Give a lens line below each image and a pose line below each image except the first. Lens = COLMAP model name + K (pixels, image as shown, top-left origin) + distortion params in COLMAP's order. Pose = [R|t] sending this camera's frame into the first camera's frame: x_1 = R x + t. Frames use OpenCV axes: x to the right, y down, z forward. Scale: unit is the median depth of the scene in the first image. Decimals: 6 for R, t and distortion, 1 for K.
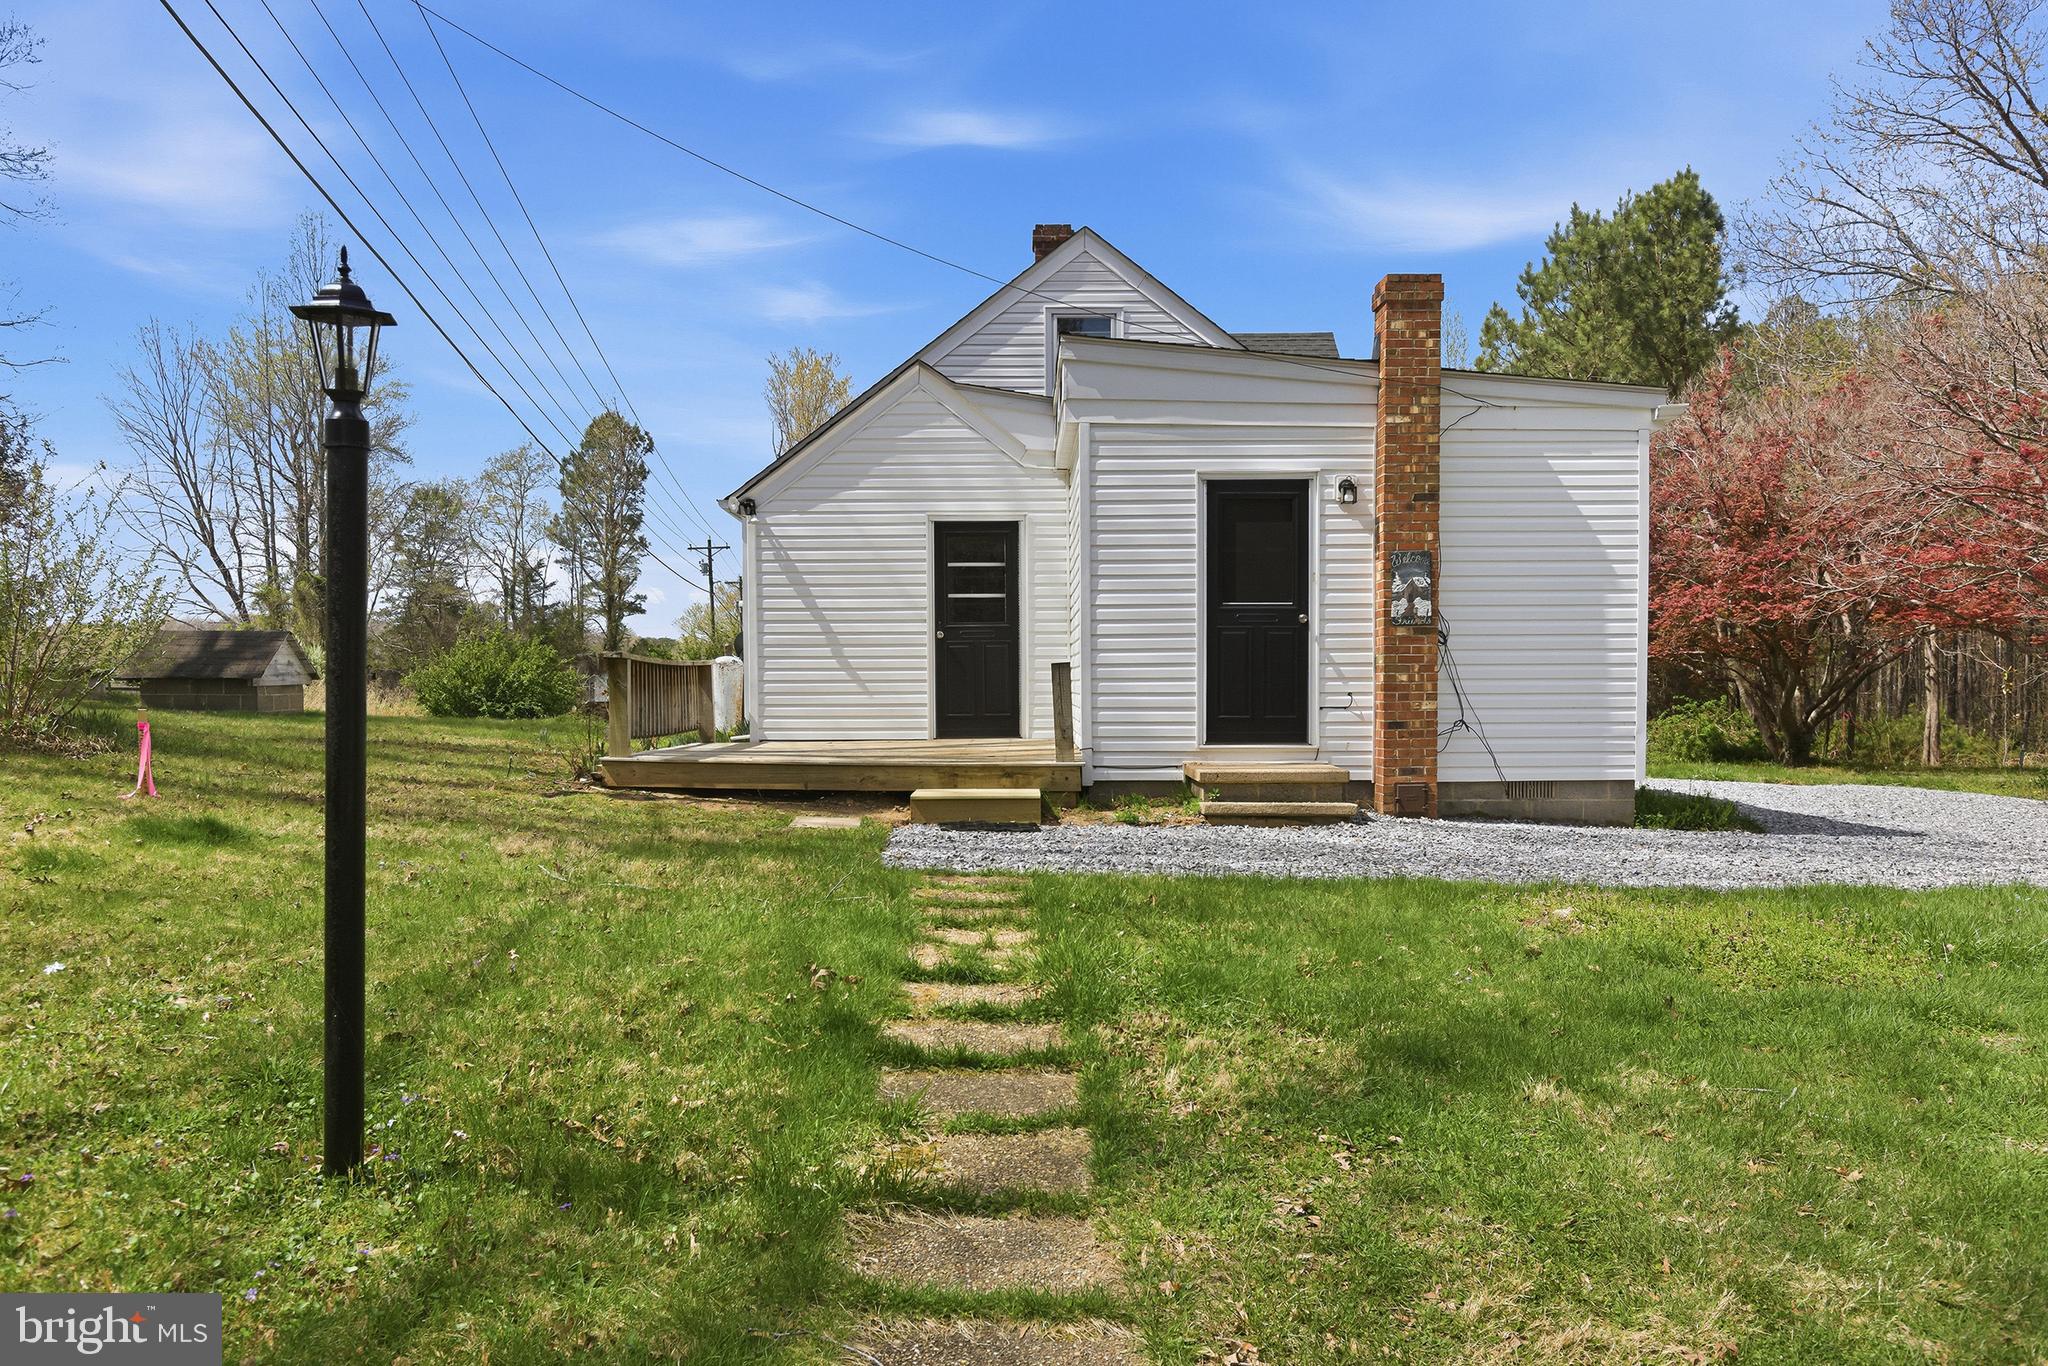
lens RADIAL K [[1582.6, 0, 1017.9], [0, 1582.6, 689.6], [0, 0, 1]] dist [0.016062, 0.001255]
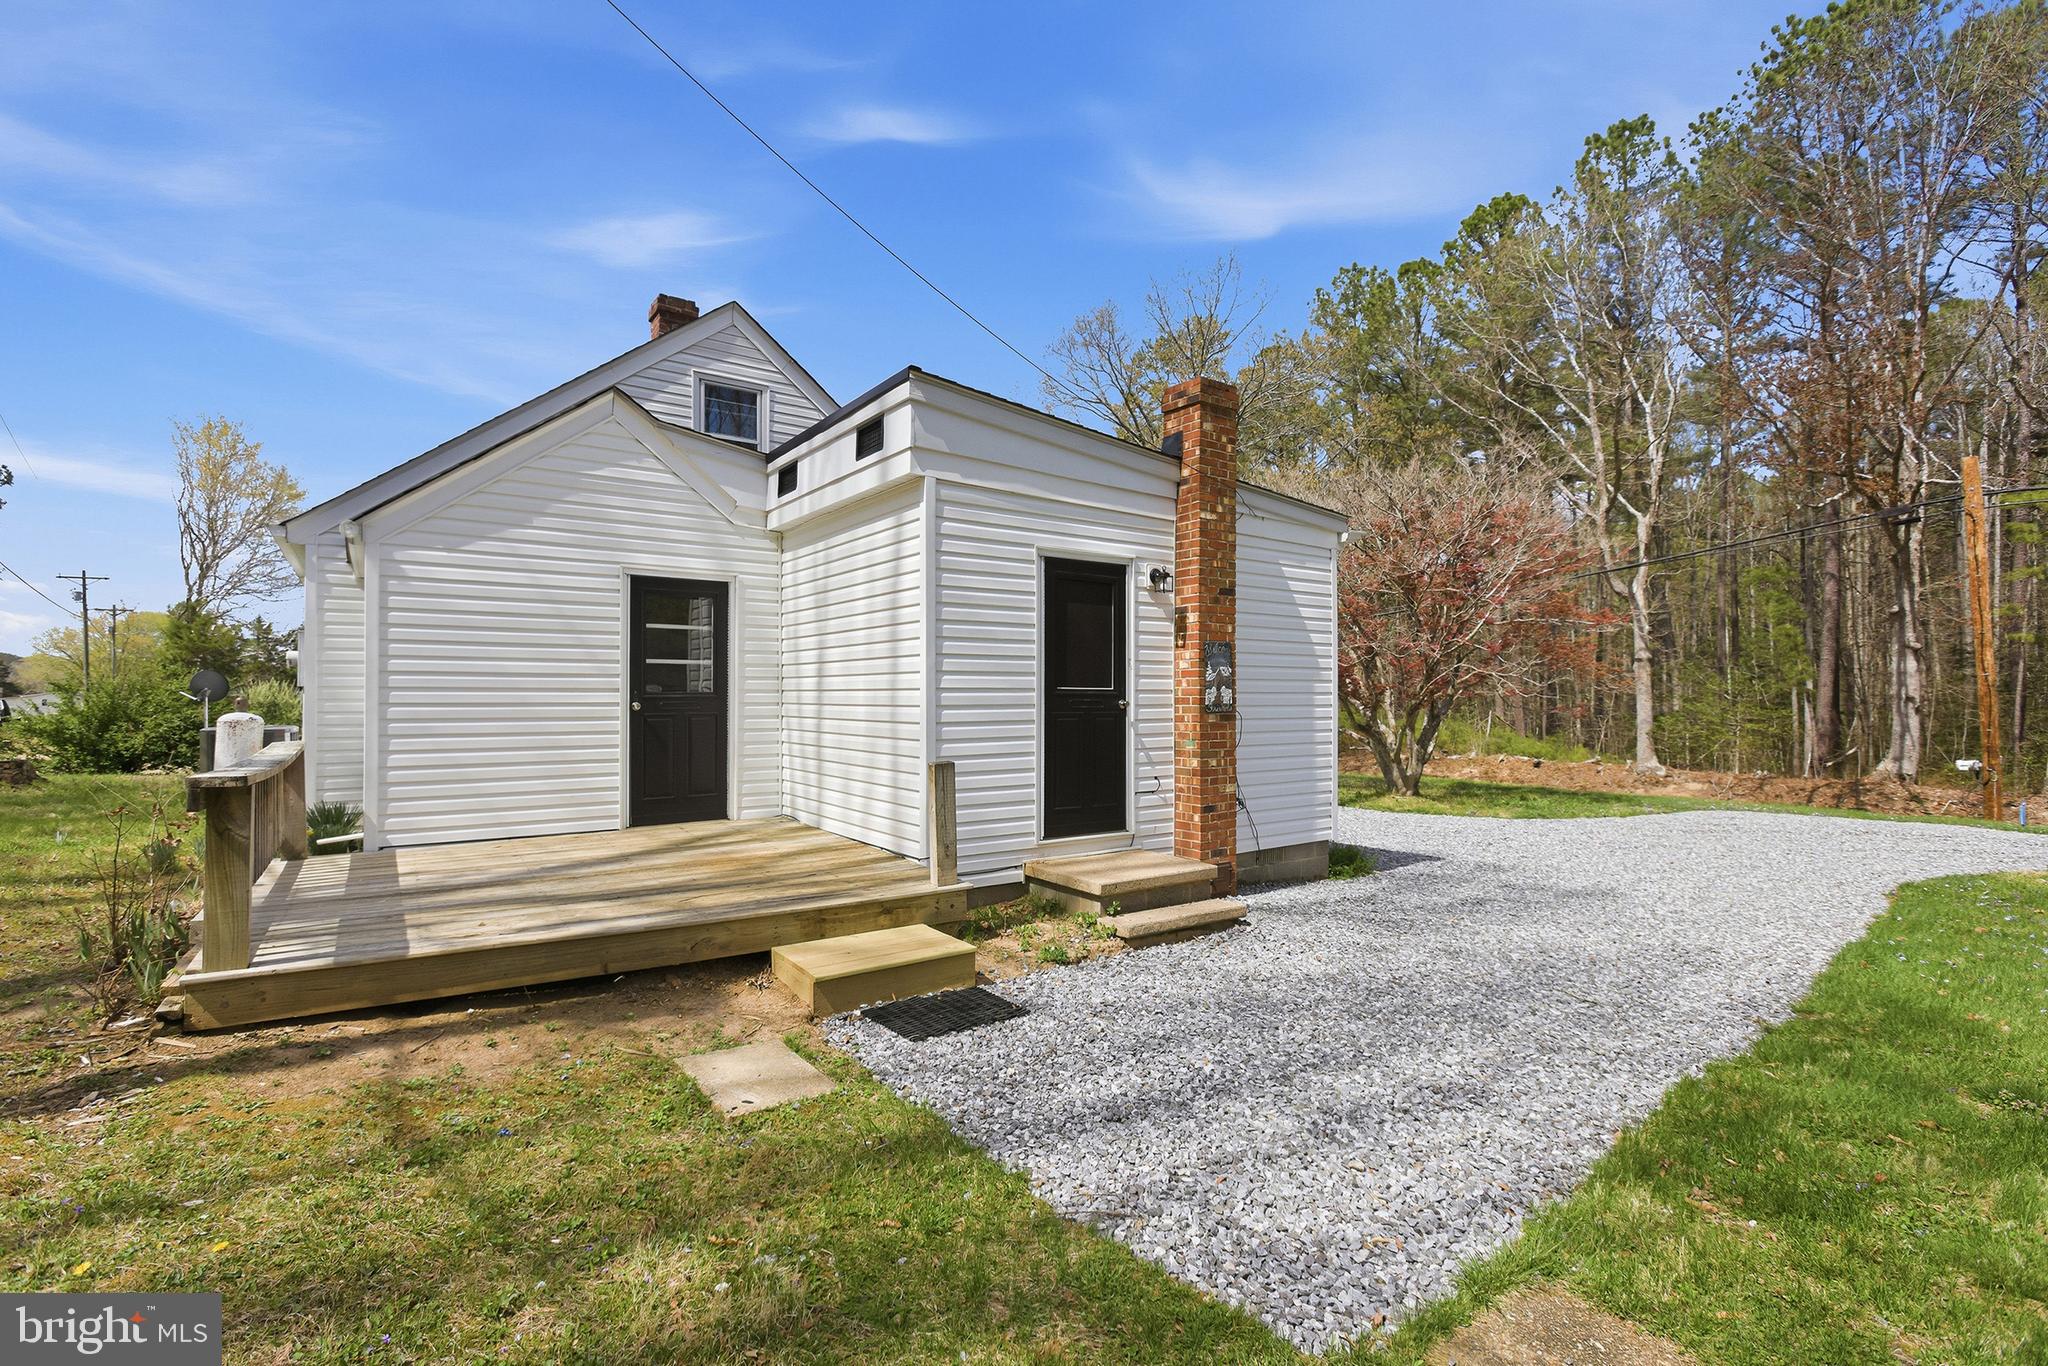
lens RADIAL K [[932.3, 0, 1040.7], [0, 932.3, 675.5], [0, 0, 1]] dist [-0.001862, 0.000036]
pose [[0.811198, 0.018668, 0.584473, -0.204002], [-0.004393, 0.999657, -0.025831, -0.047557], [-0.584755, 0.018386, 0.811002, 0.555083]]
